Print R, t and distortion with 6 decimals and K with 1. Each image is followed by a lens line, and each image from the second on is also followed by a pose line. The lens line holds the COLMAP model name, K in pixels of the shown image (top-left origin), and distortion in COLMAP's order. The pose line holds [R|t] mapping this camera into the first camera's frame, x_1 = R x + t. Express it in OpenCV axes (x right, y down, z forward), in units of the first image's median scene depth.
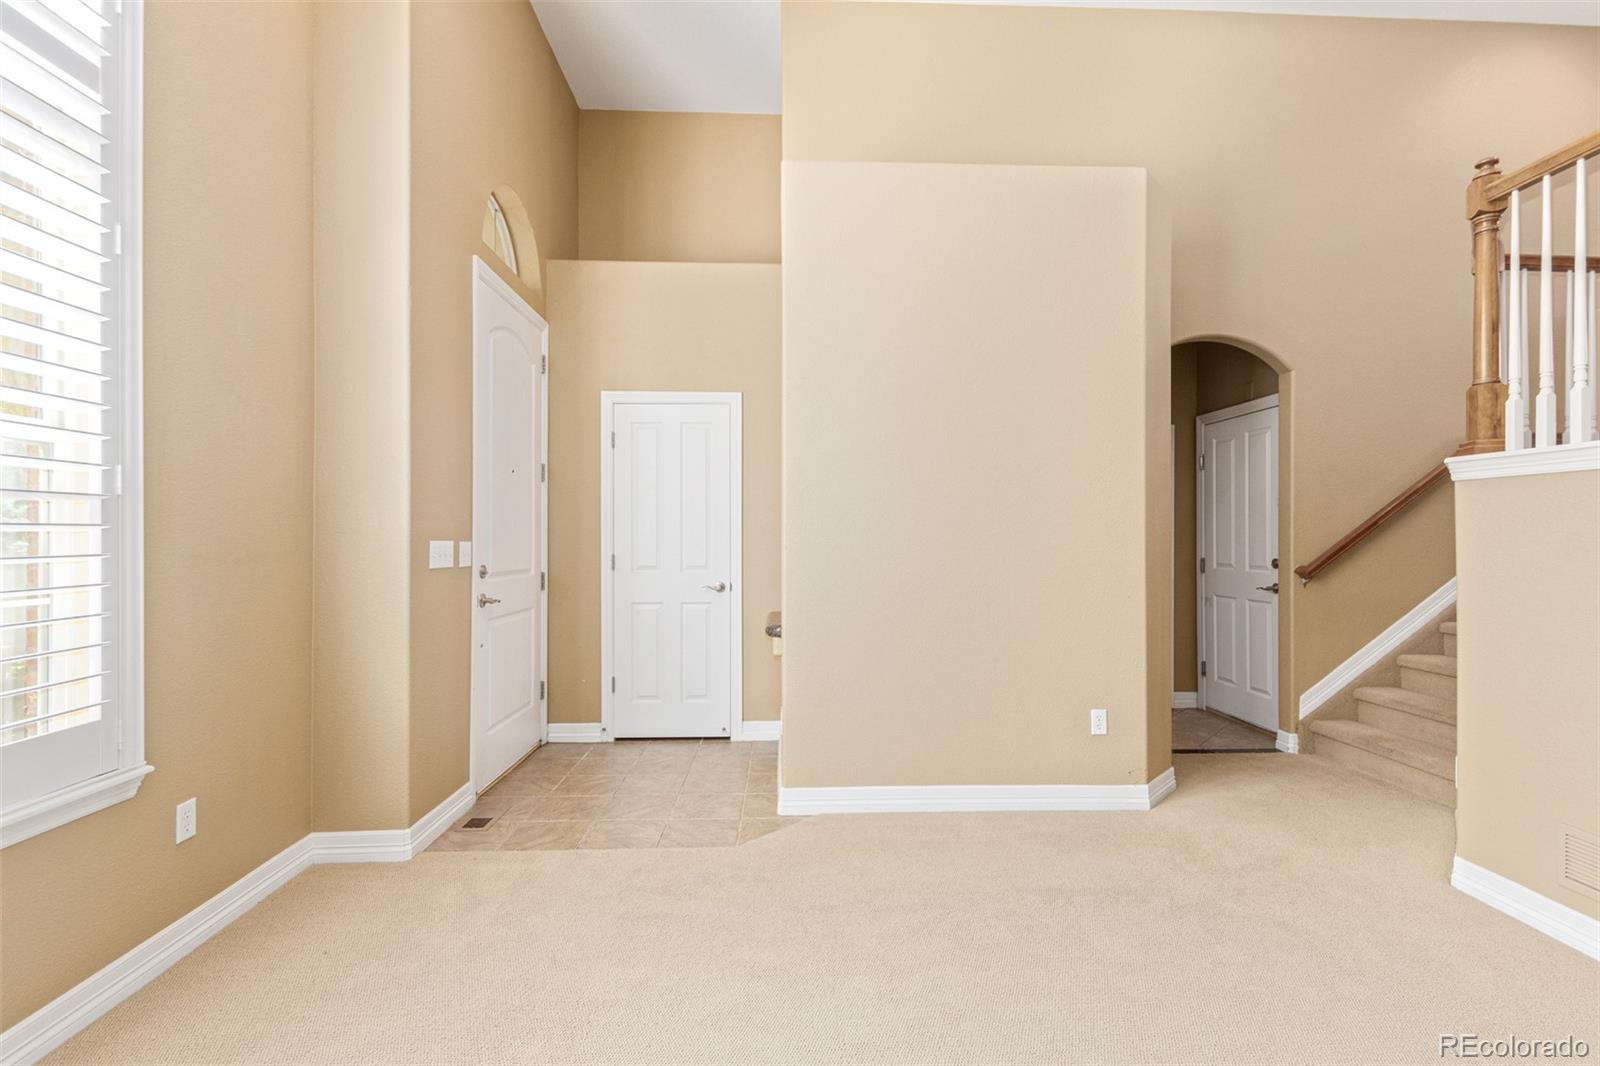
lens RADIAL K [[732.0, 0, 809.6], [0, 732.0, 538.1], [0, 0, 1]] dist [-0.000726, -0.003000]
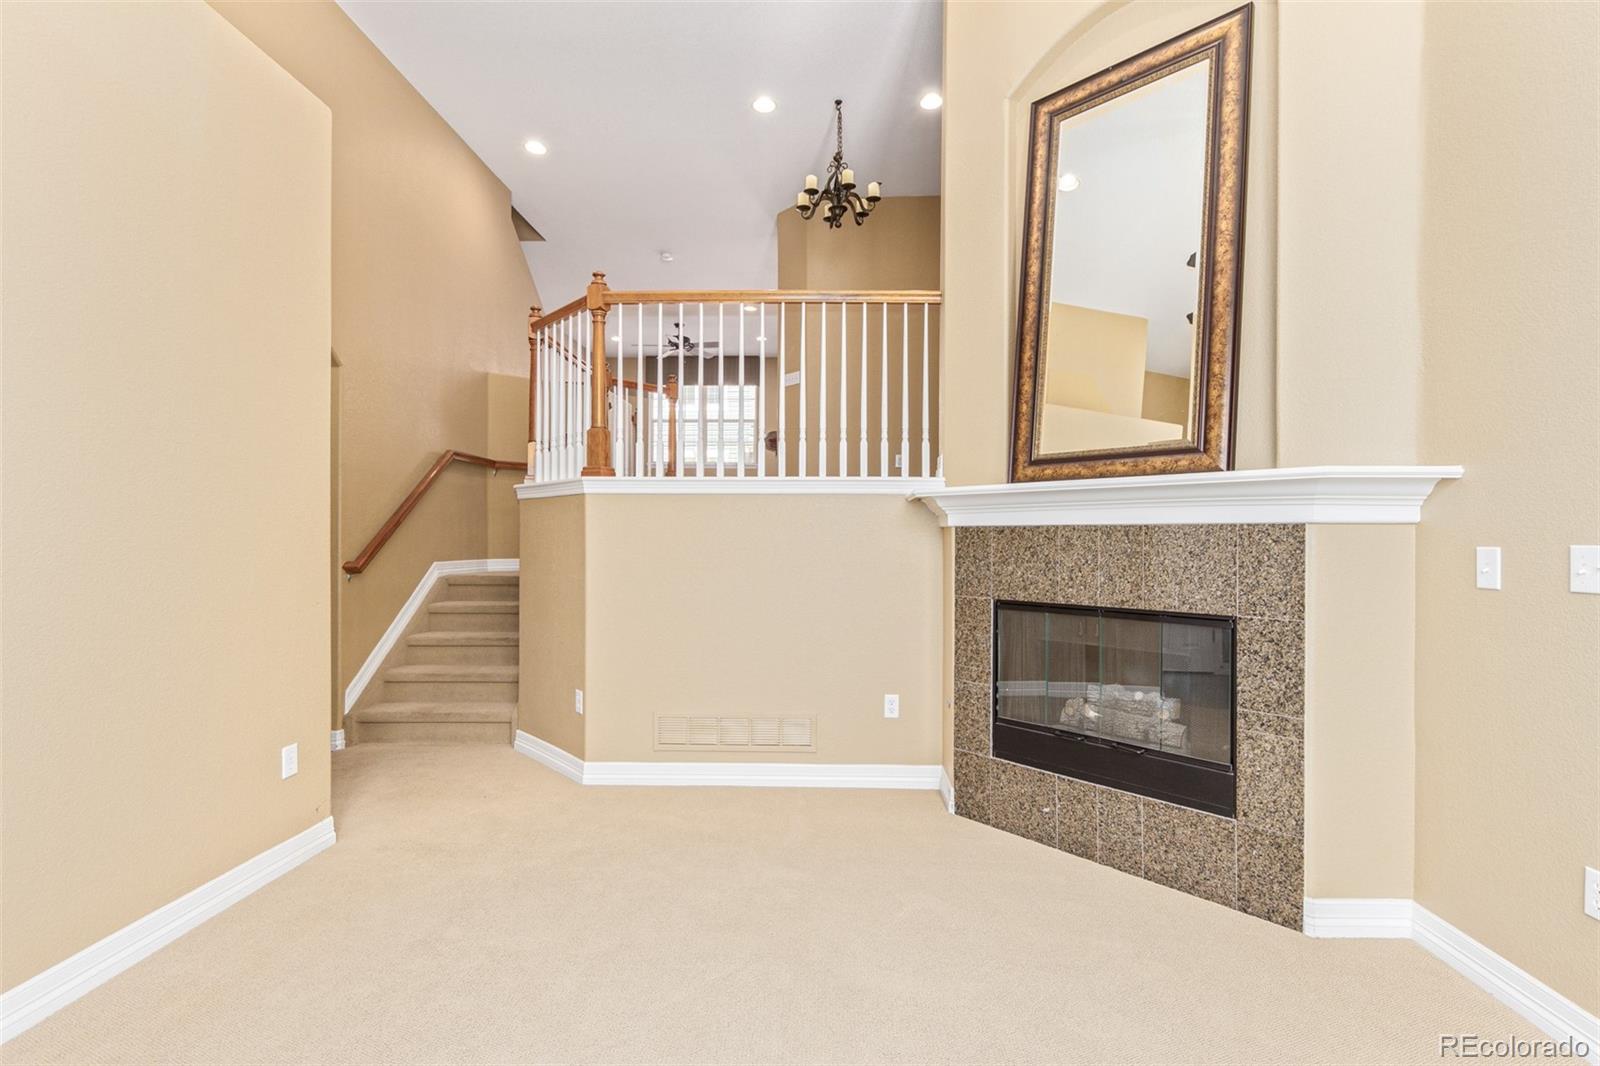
lens RADIAL K [[732.0, 0, 808.6], [0, 732.0, 528.0], [0, 0, 1]] dist [-0.000726, -0.003000]
pose [[0.085399, 0.007078, 0.996322, -0.329221], [0.000556, 0.999974, -0.007151, -0.001464], [-0.996347, 0.001165, 0.085393, 0.317476]]
